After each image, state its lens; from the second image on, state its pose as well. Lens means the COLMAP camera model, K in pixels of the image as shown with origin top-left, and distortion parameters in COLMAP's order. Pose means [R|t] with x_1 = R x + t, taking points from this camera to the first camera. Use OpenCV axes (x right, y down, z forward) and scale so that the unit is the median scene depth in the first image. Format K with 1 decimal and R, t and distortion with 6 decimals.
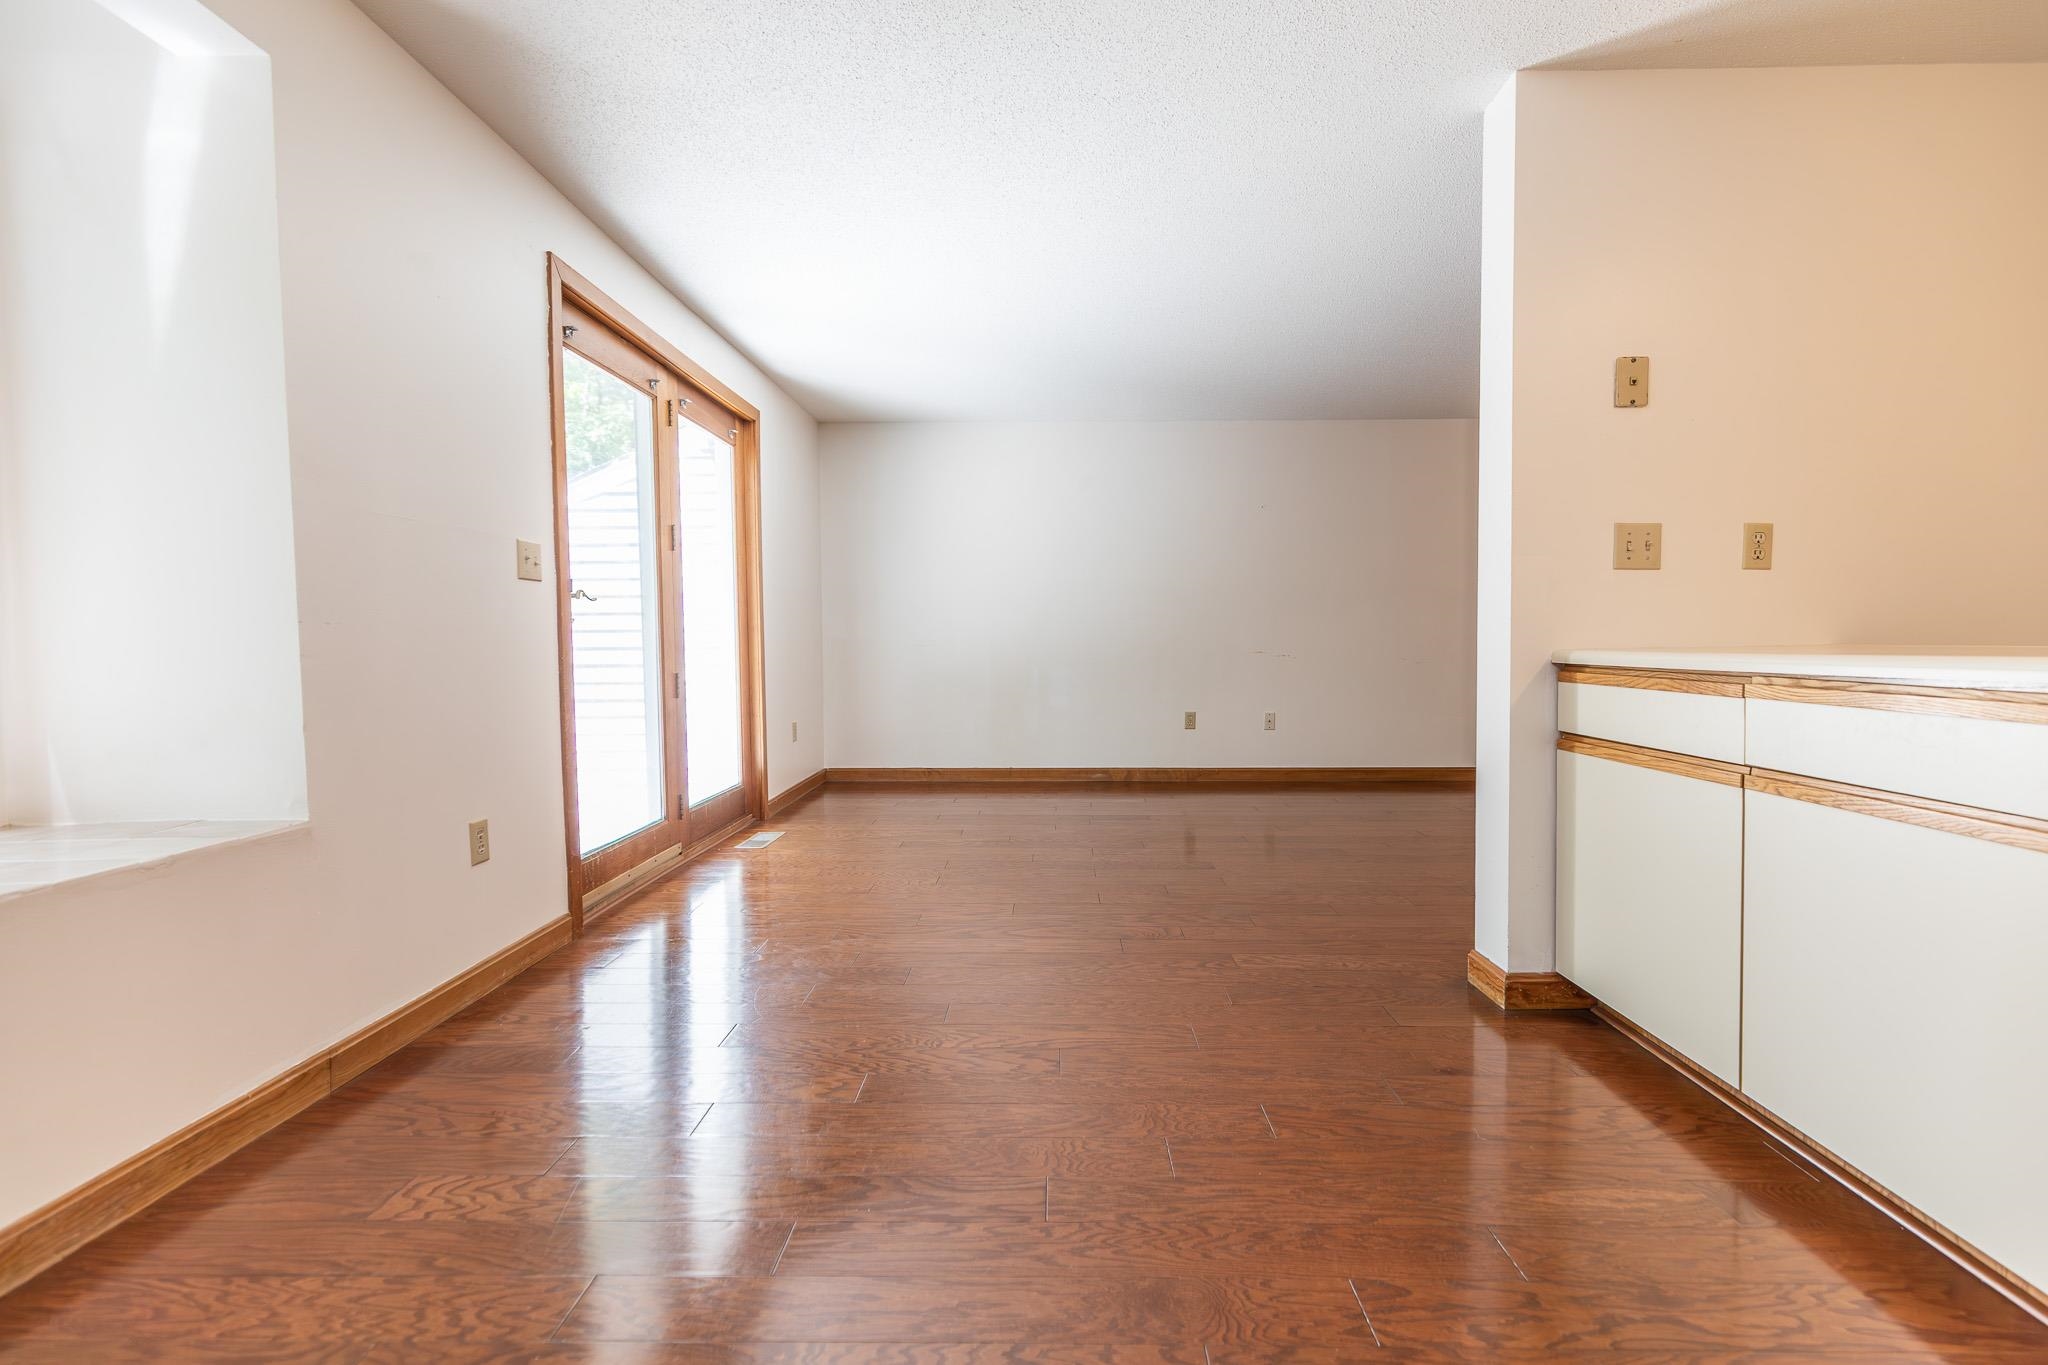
lens RADIAL K [[913.1, 0, 1042.4], [0, 913.1, 678.9], [0, 0, 1]] dist [0.009570, -0.001161]
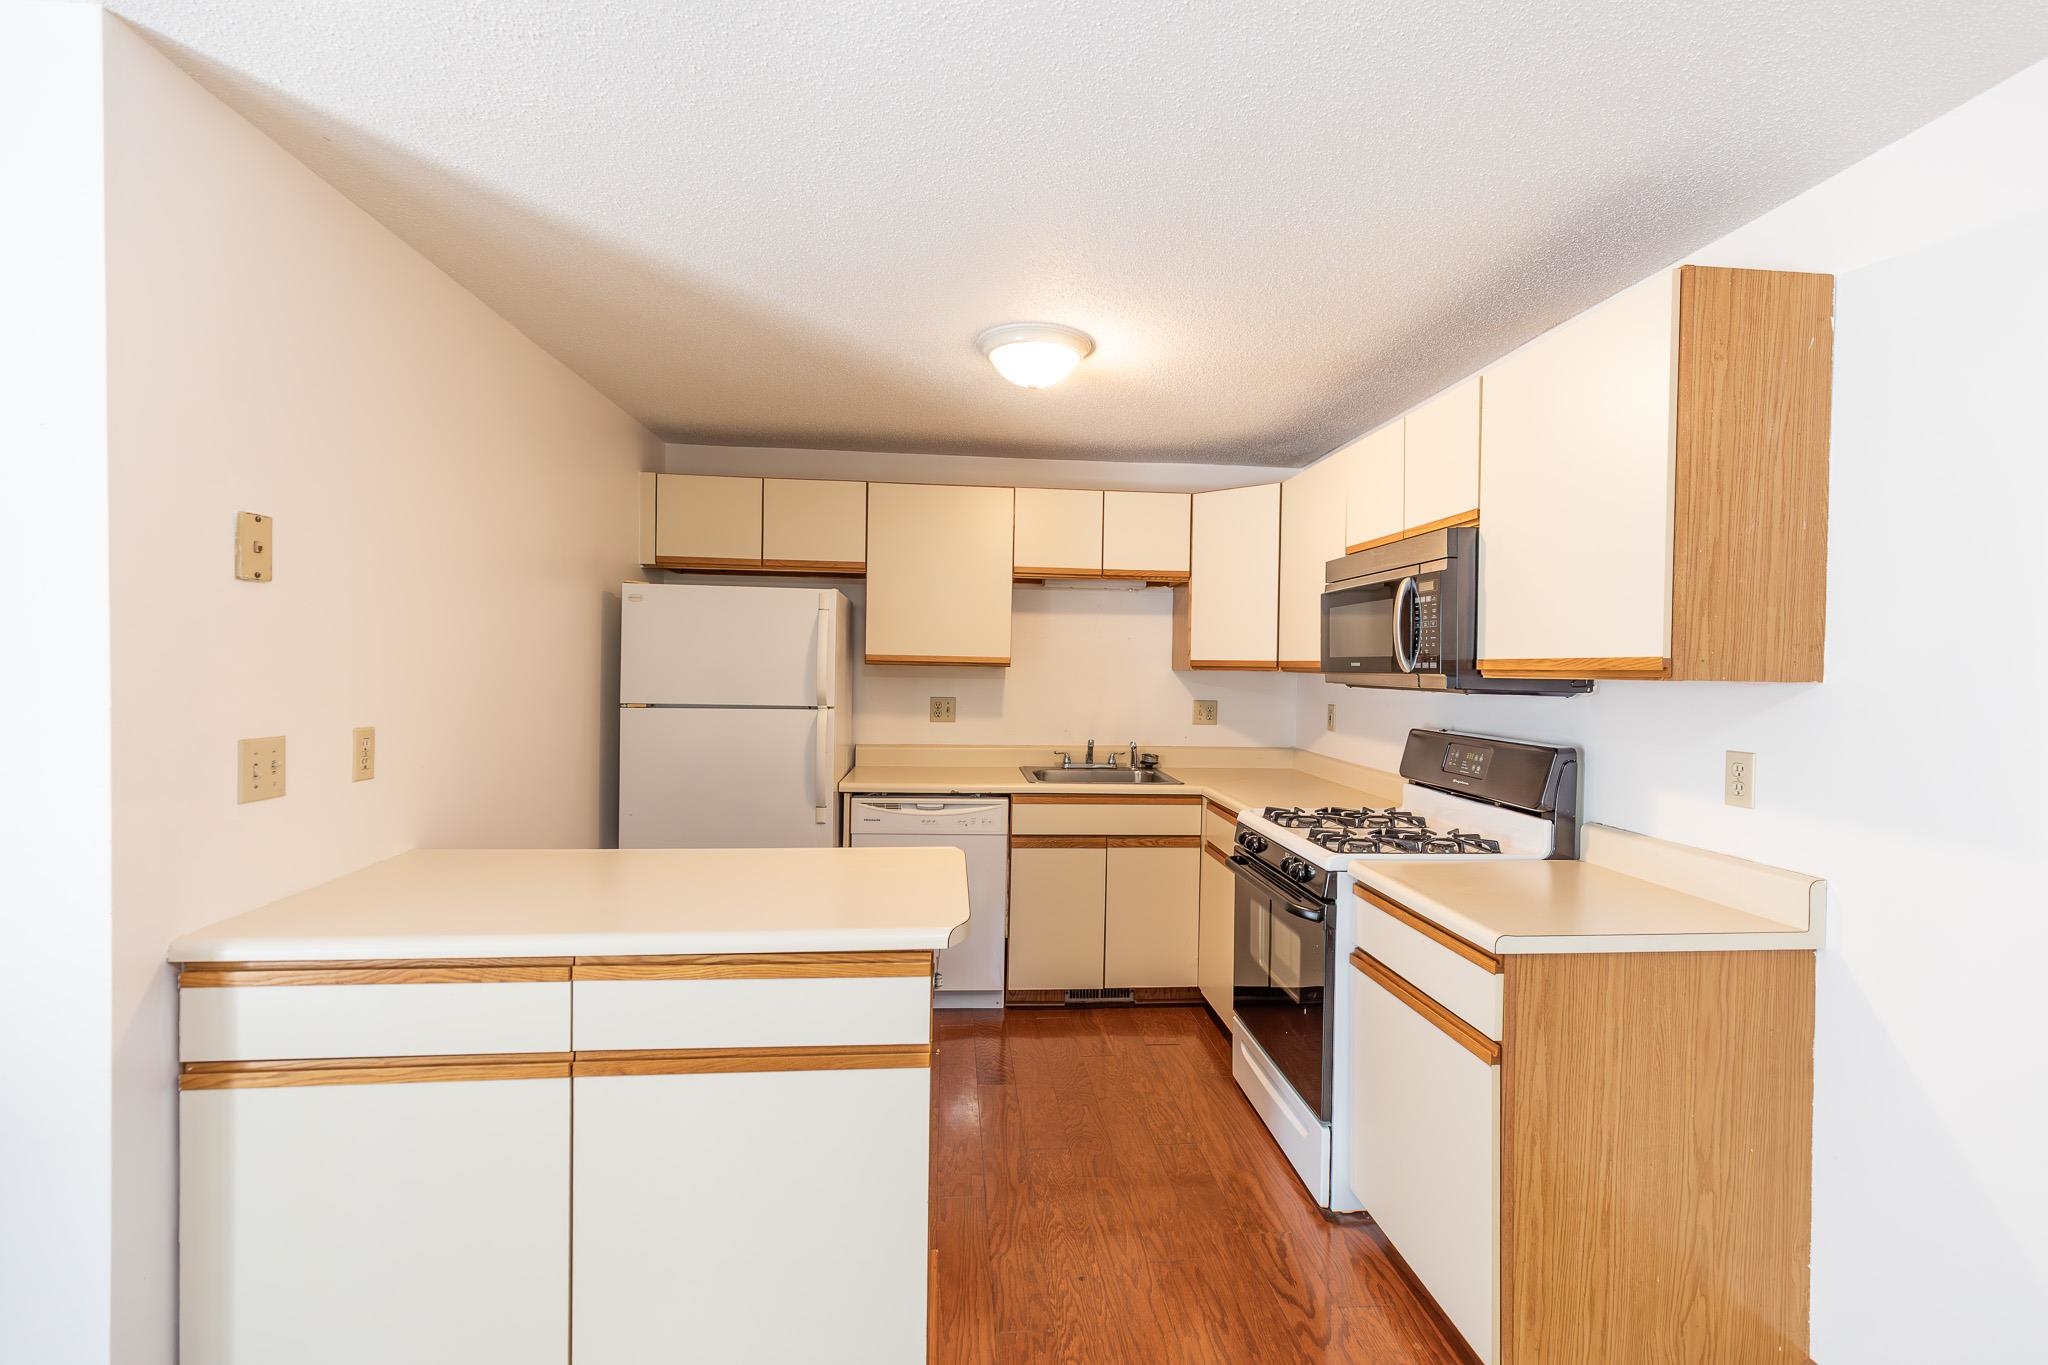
lens RADIAL K [[913.1, 0, 1042.4], [0, 913.1, 678.9], [0, 0, 1]] dist [0.009570, -0.001161]
pose [[-0.115146, -0.015357, 0.993230, -0.157759], [0.020247, 0.999636, 0.017804, -0.218779], [-0.993142, 0.022160, -0.114793, 0.462447]]
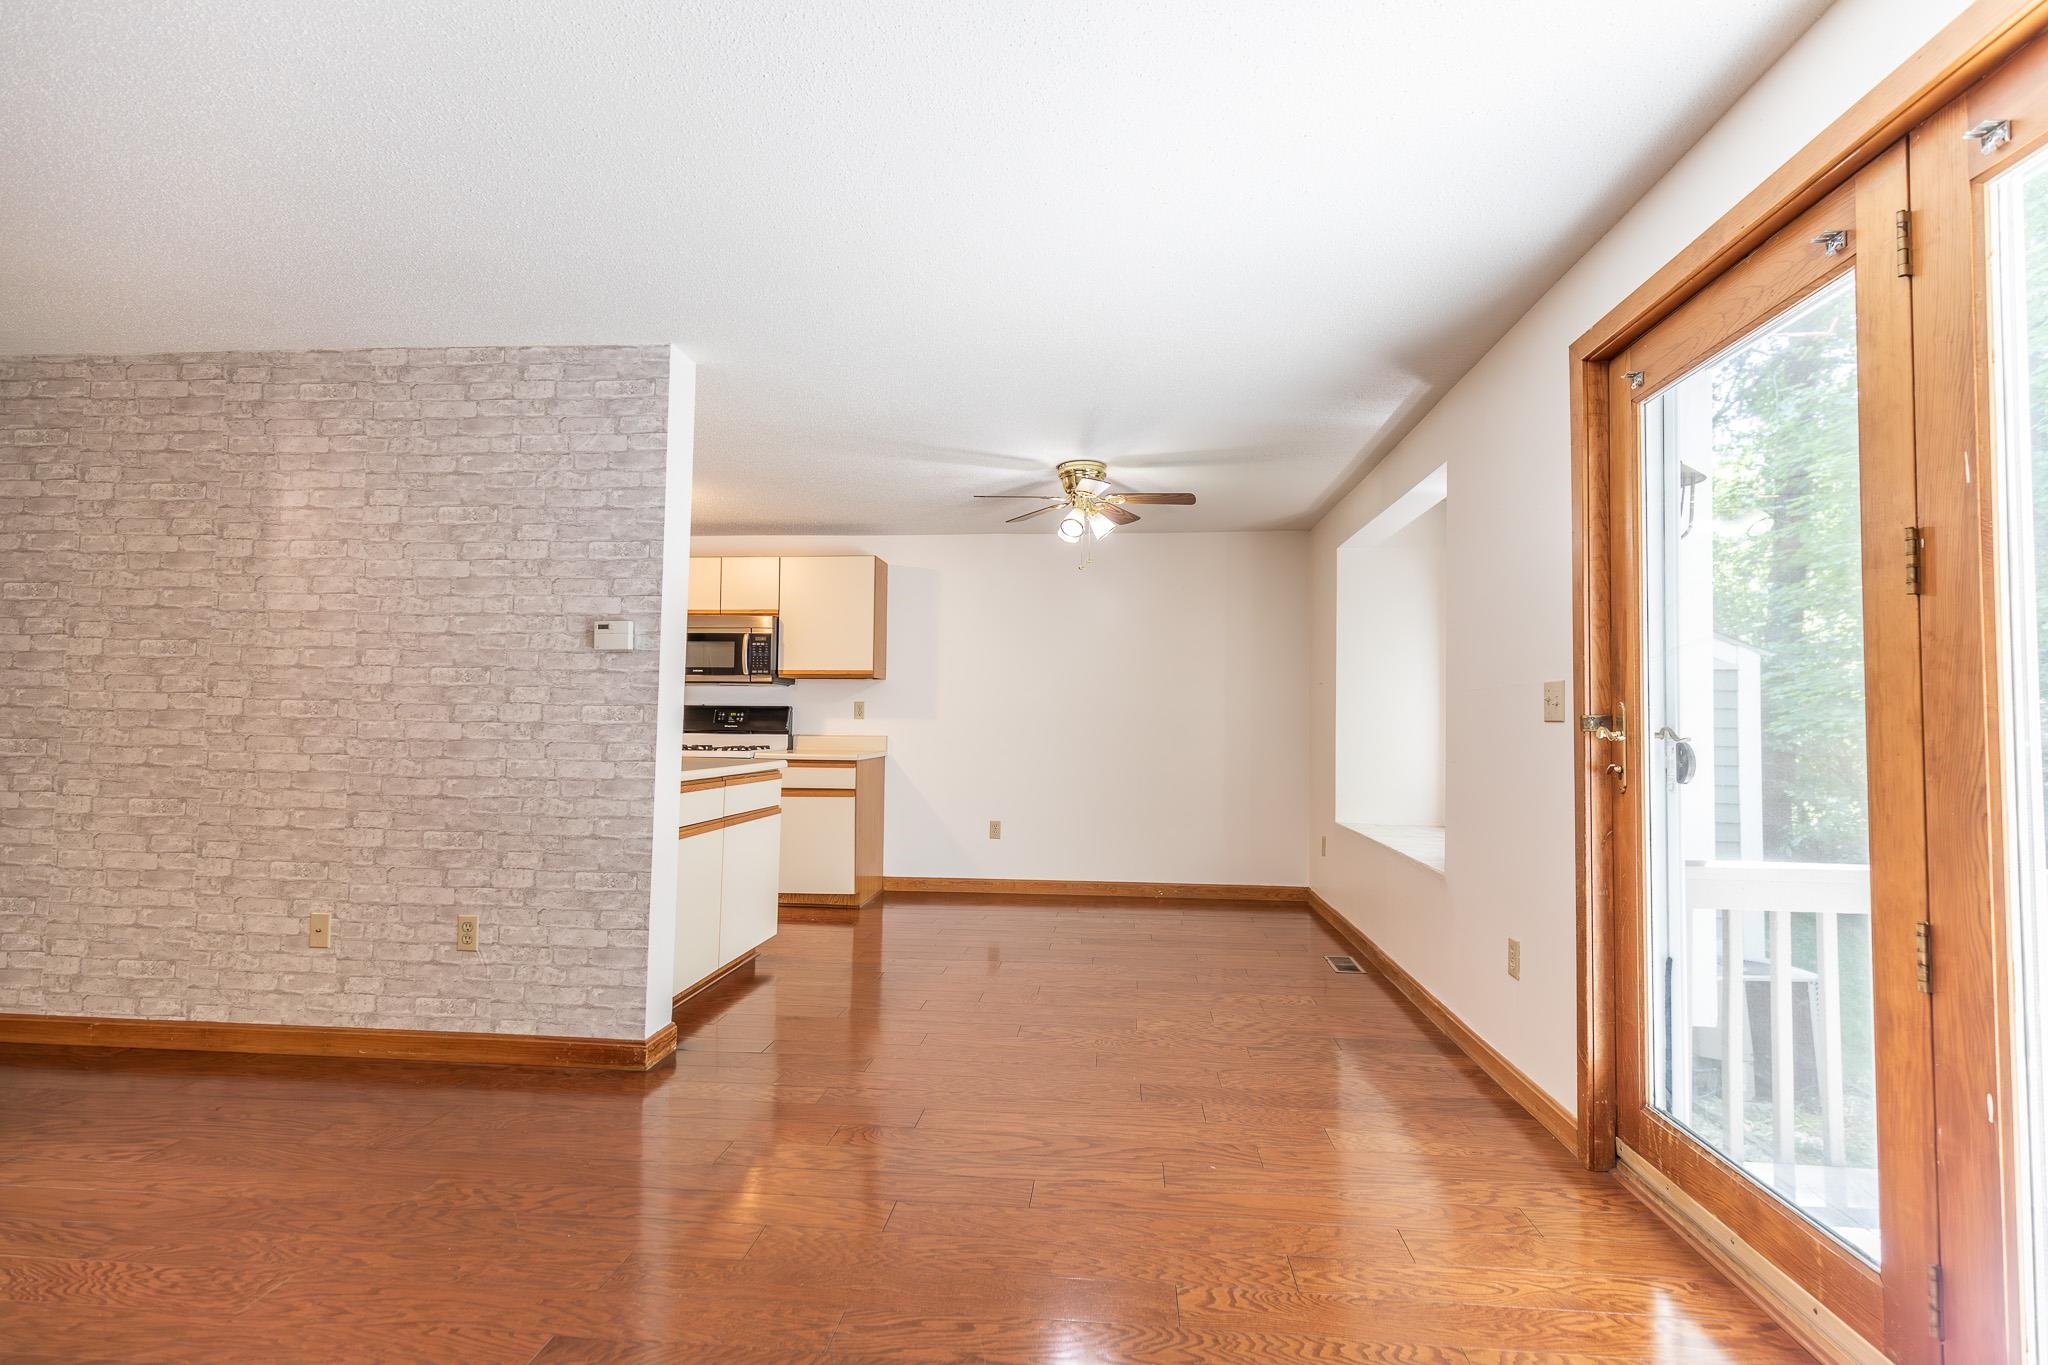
lens RADIAL K [[913.1, 0, 1042.4], [0, 913.1, 678.9], [0, 0, 1]] dist [0.009570, -0.001161]
pose [[-0.997045, -0.008931, 0.076304, -0.125963], [-0.009844, 0.999884, -0.011597, -0.163945], [-0.076191, -0.012314, -0.997017, 2.391635]]
